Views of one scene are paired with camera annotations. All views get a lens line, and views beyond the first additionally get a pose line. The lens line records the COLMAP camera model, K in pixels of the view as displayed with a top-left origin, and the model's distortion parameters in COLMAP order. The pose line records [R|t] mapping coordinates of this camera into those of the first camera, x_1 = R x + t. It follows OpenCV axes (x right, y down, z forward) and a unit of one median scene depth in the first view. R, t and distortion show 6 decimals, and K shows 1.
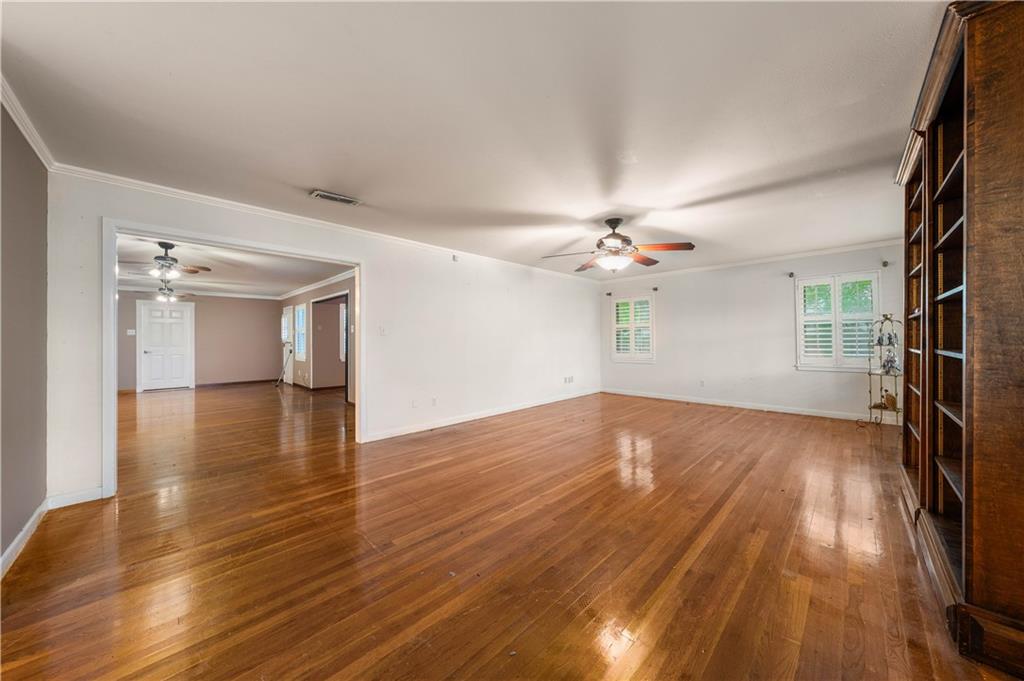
lens RADIAL K [[347.6, 0, 511.7], [0, 347.6, 334.6], [0, 0, 1]] dist [-0.002017, -0.000146]
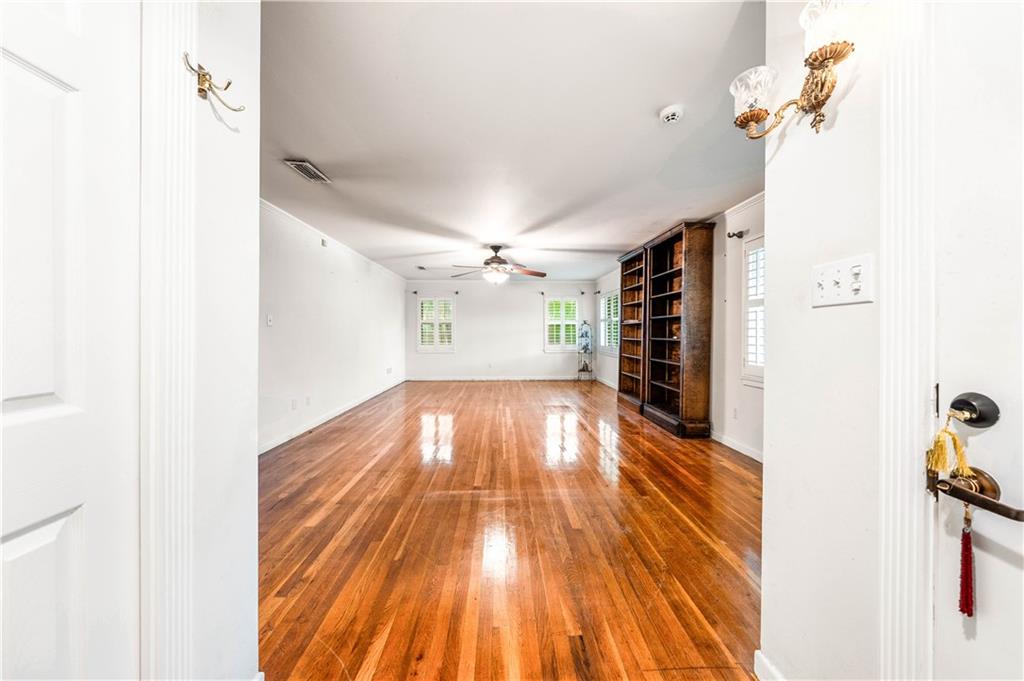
lens RADIAL K [[352.5, 0, 509.8], [0, 352.5, 334.1], [0, 0, 1]] dist [-0.002127, -0.000052]
pose [[0.679379, 0.006197, 0.733761, -0.584732], [-0.018632, 0.999788, 0.008807, 0.003369], [-0.733551, -0.019654, 0.679350, 0.003404]]
